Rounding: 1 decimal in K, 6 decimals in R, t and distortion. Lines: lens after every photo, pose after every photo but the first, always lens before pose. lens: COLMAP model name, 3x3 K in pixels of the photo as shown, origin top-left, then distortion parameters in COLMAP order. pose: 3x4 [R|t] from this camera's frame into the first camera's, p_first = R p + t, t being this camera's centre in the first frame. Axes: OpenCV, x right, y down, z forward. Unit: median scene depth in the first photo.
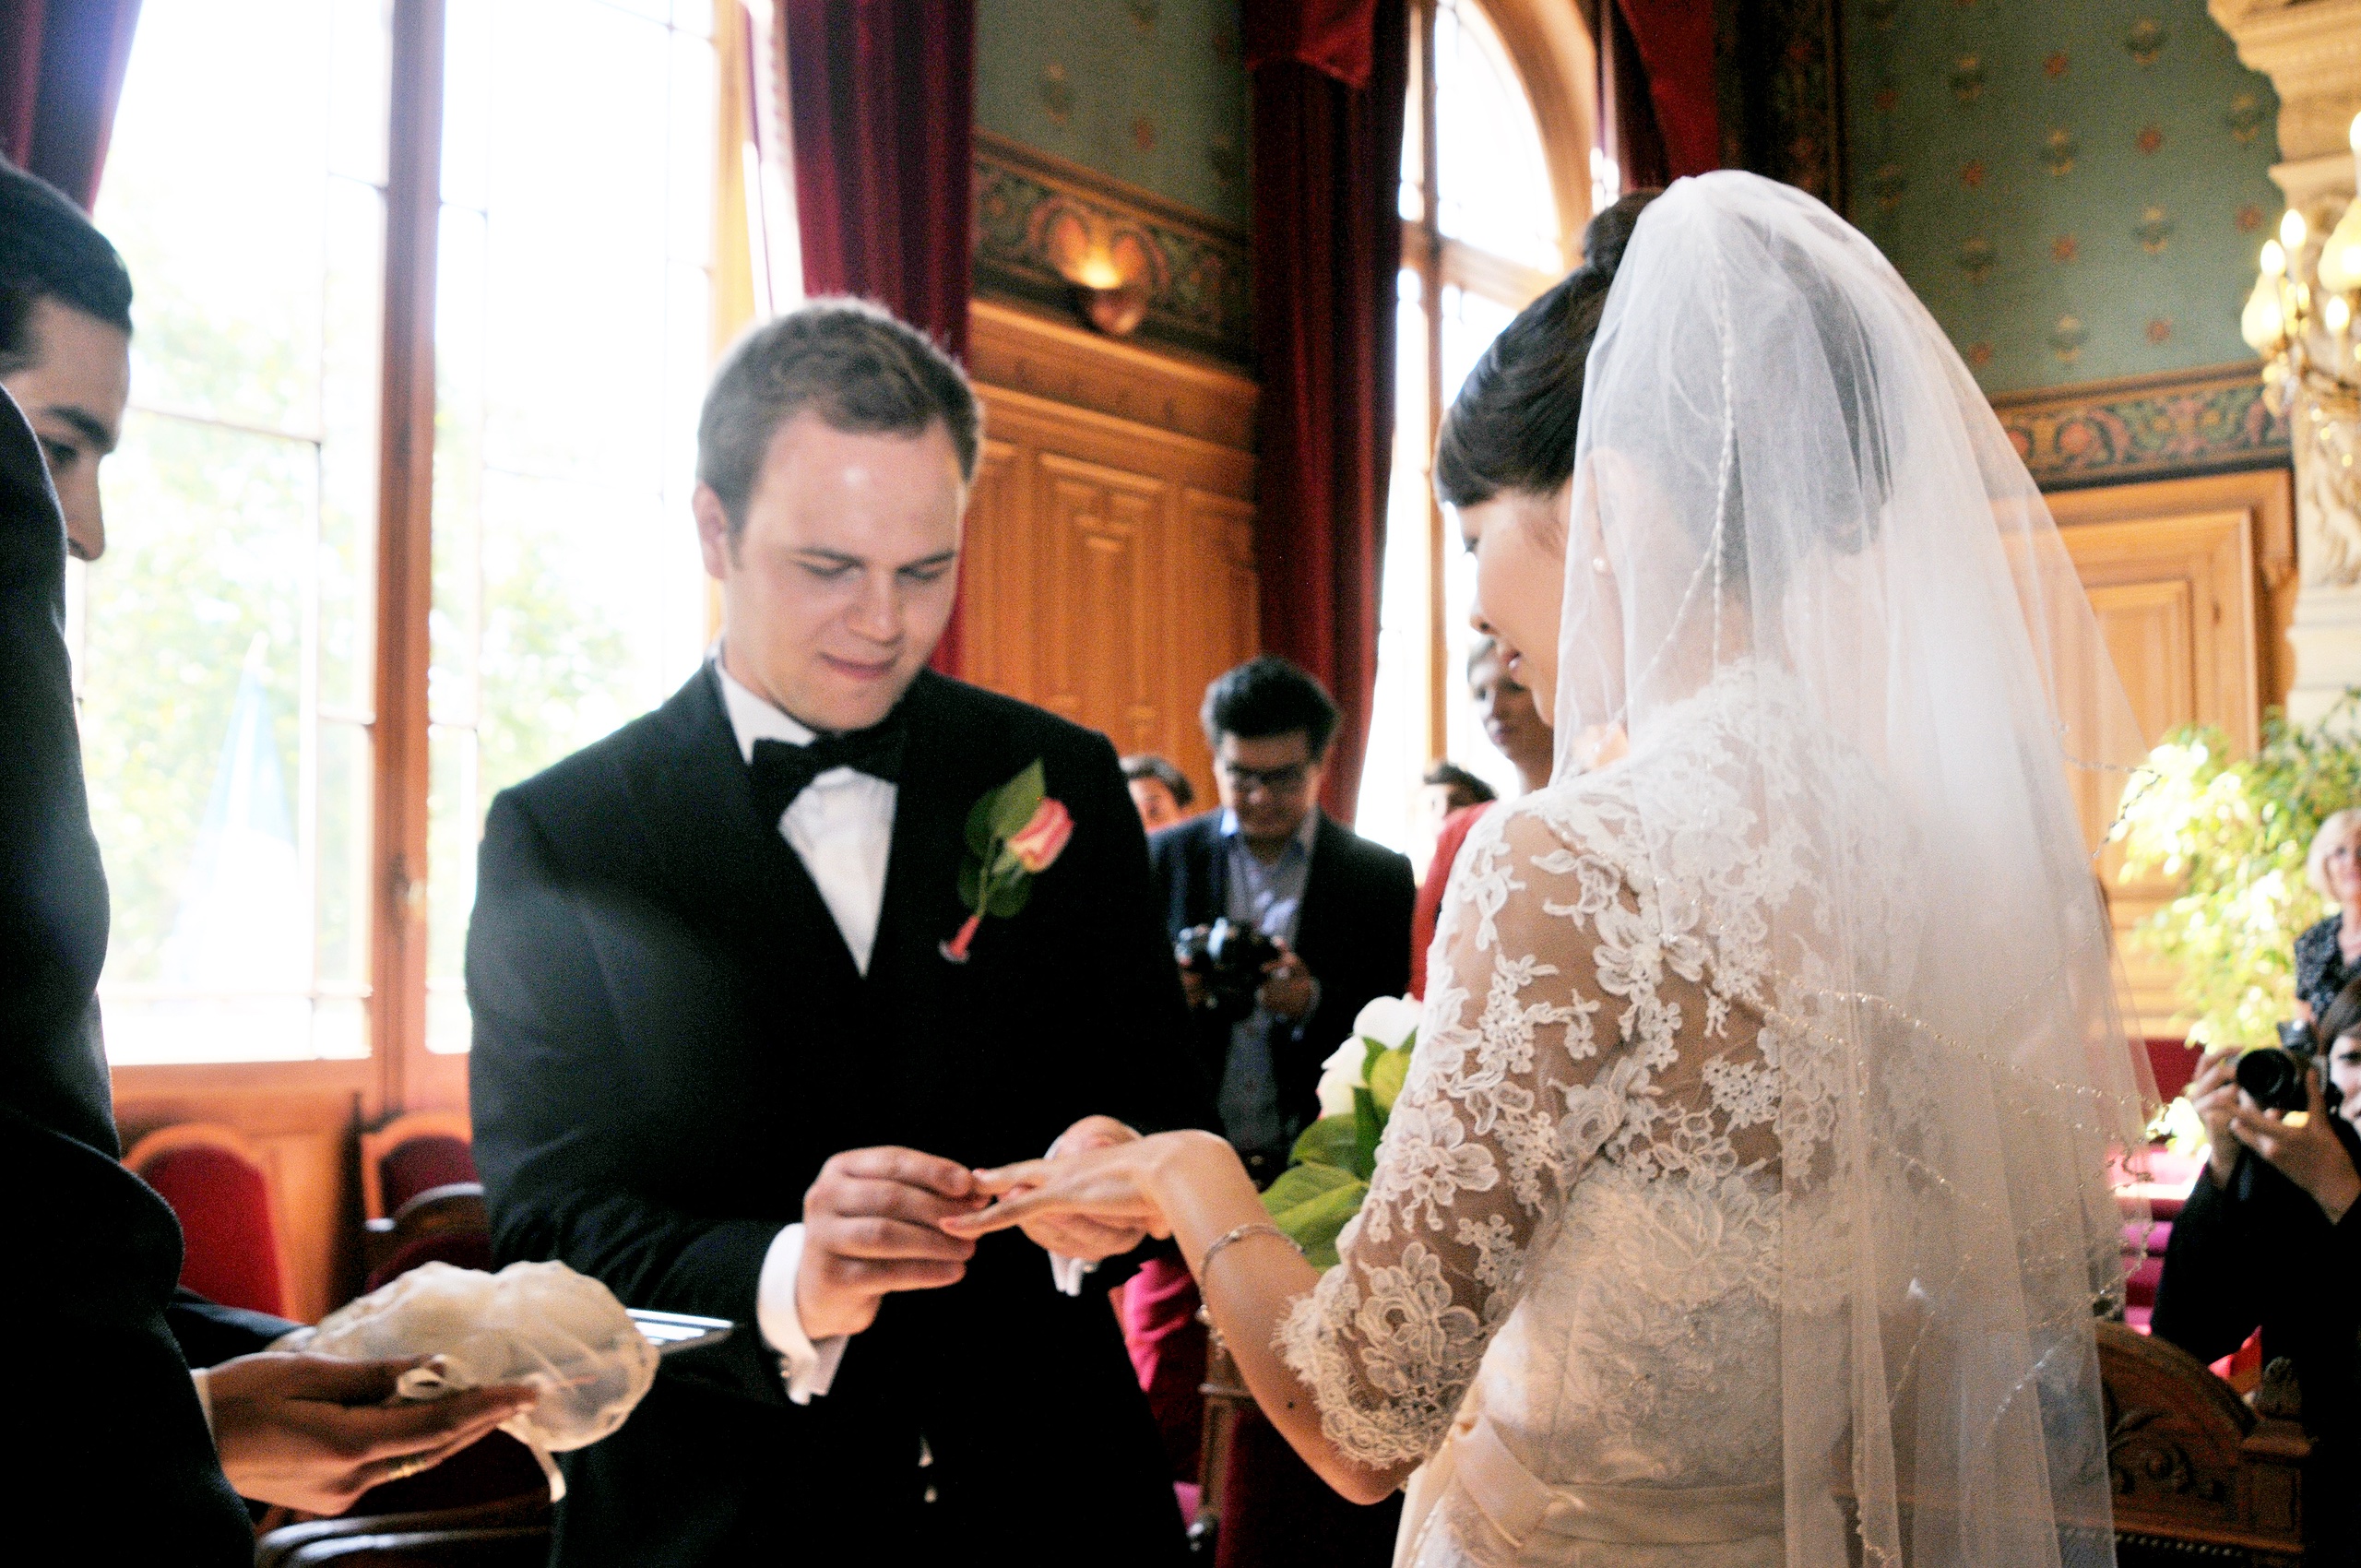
lens RADIAL K [[2477.9, 0, 1180.5], [0, 2477.9, 784.0], [0, 0, 1]] dist [-0.075562, -0.001435]
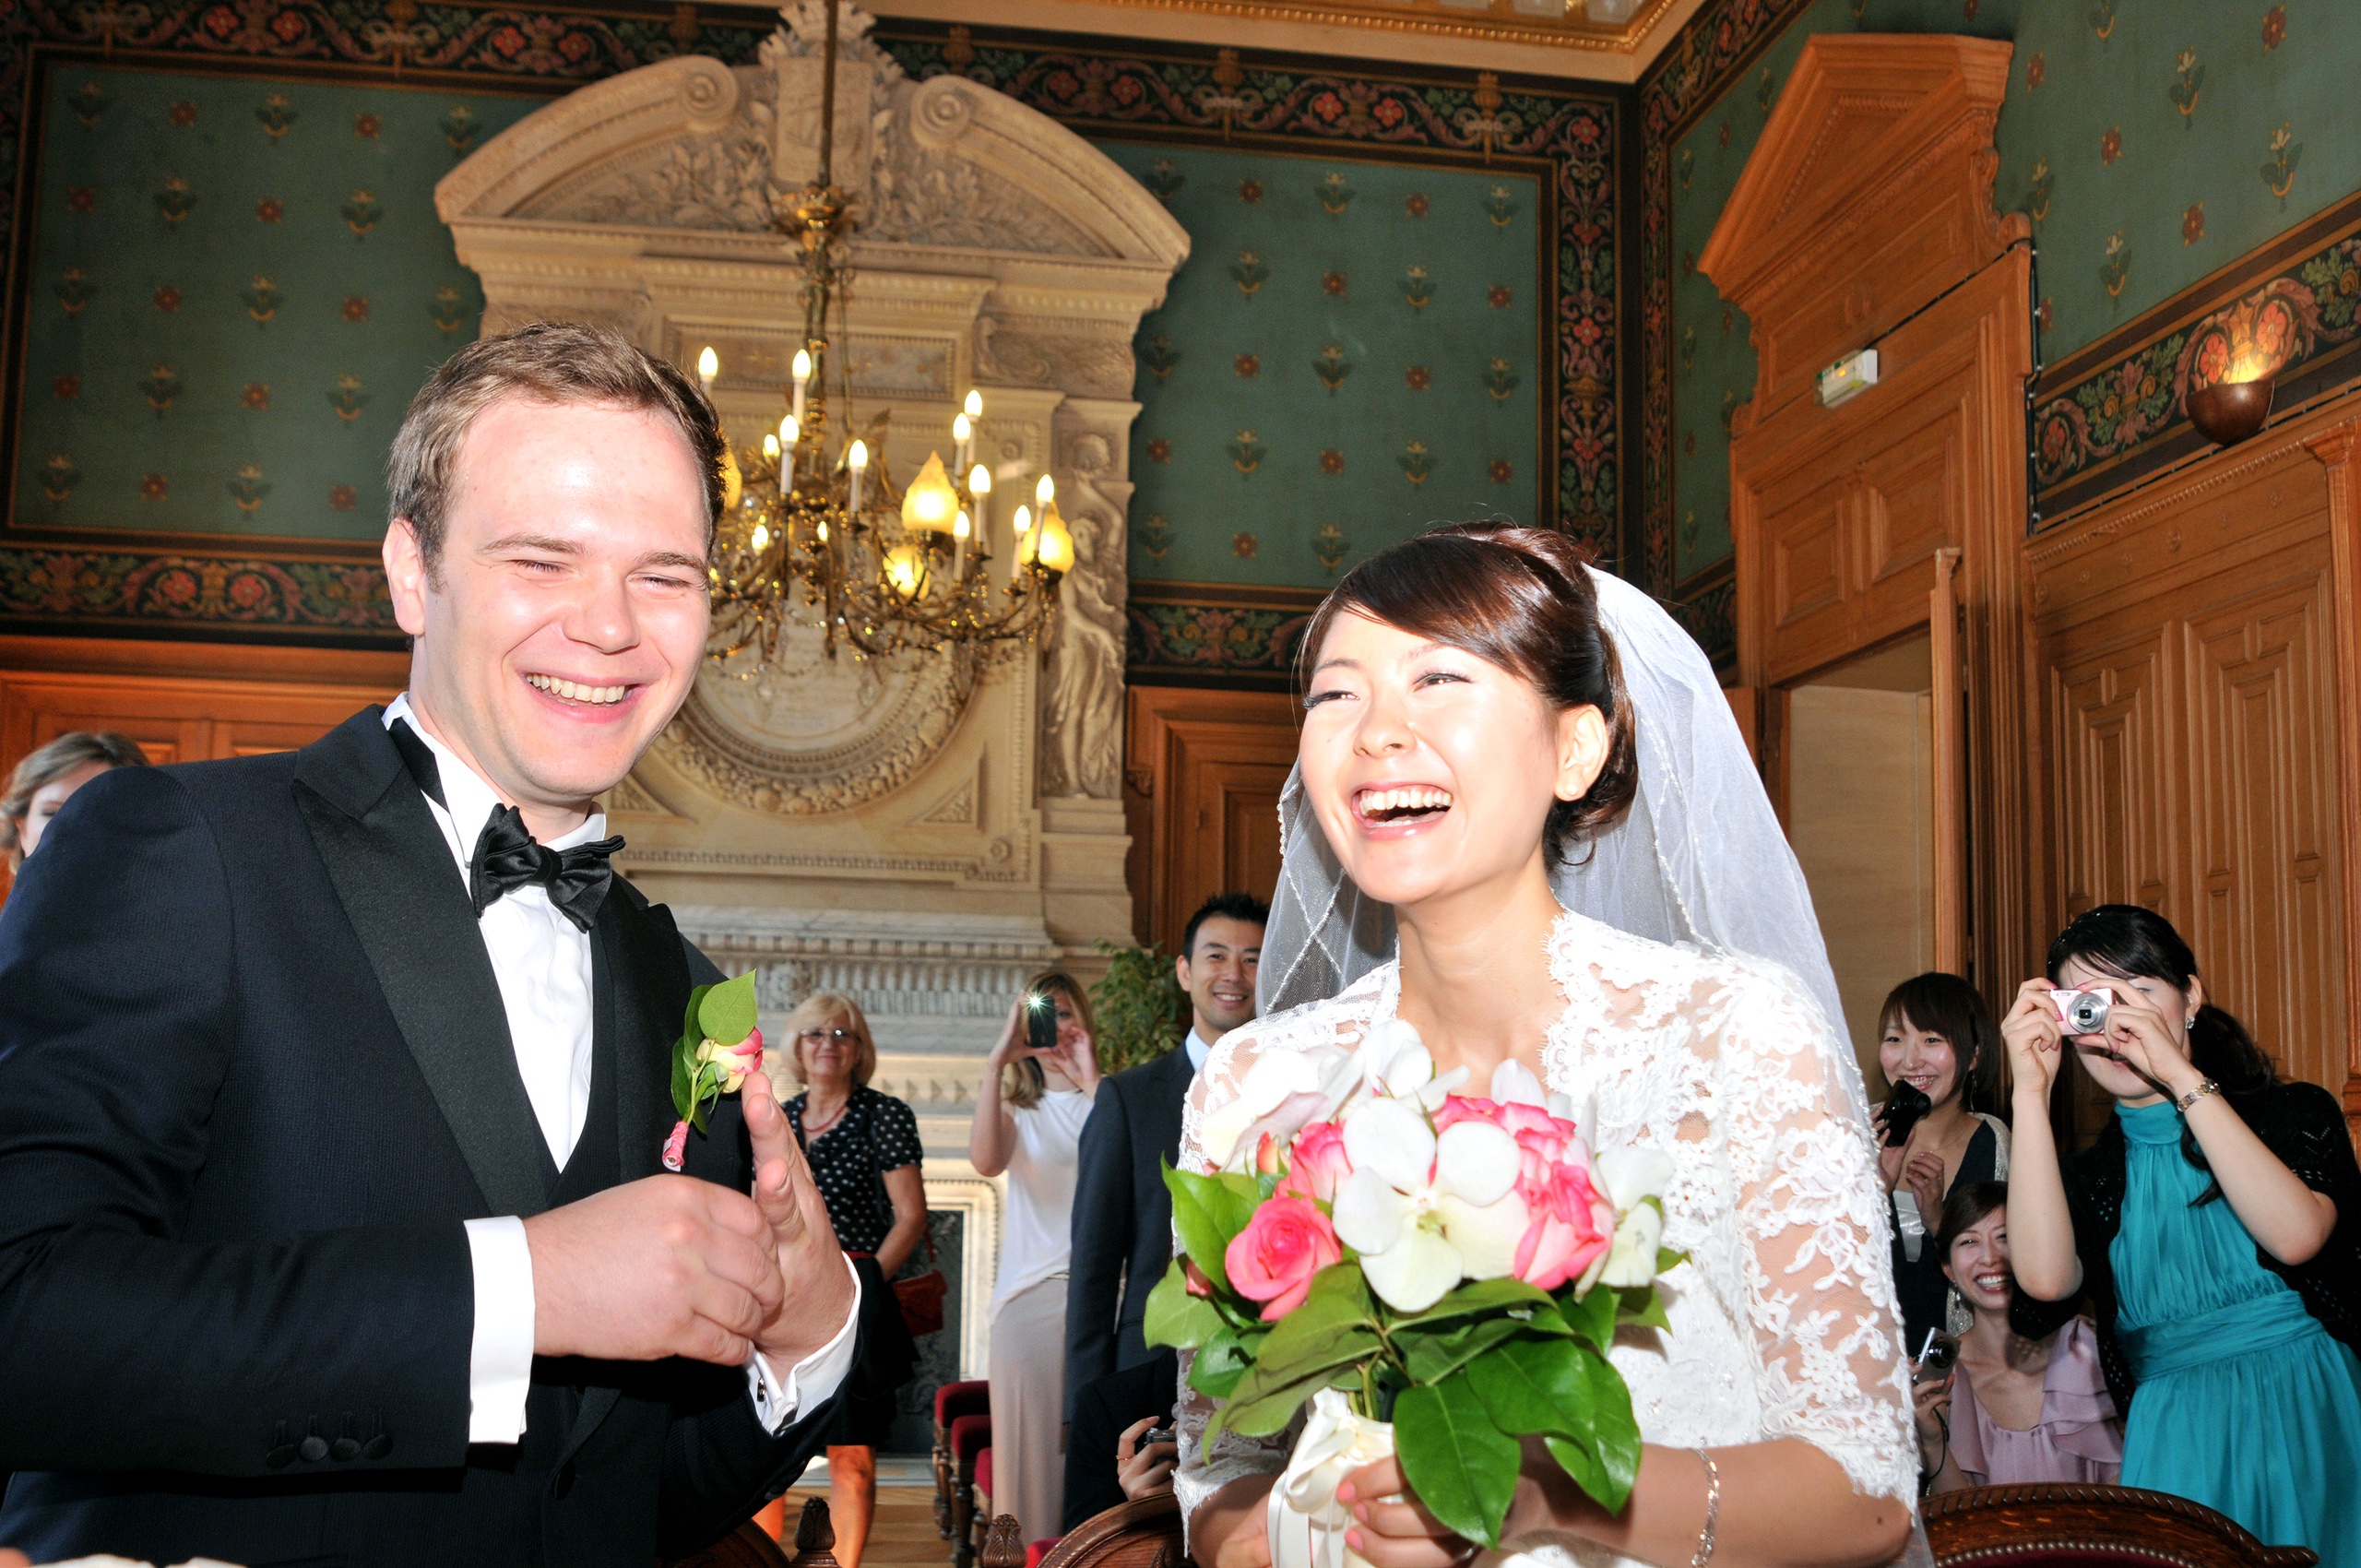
lens RADIAL K [[2477.9, 0, 1180.5], [0, 2477.9, 784.0], [0, 0, 1]] dist [-0.075562, -0.001435]
pose [[0.658237, 0.112101, 0.744417, -0.107017], [-0.061056, 0.993543, -0.095629, 0.005837], [-0.750331, 0.017496, 0.660831, 0.080150]]
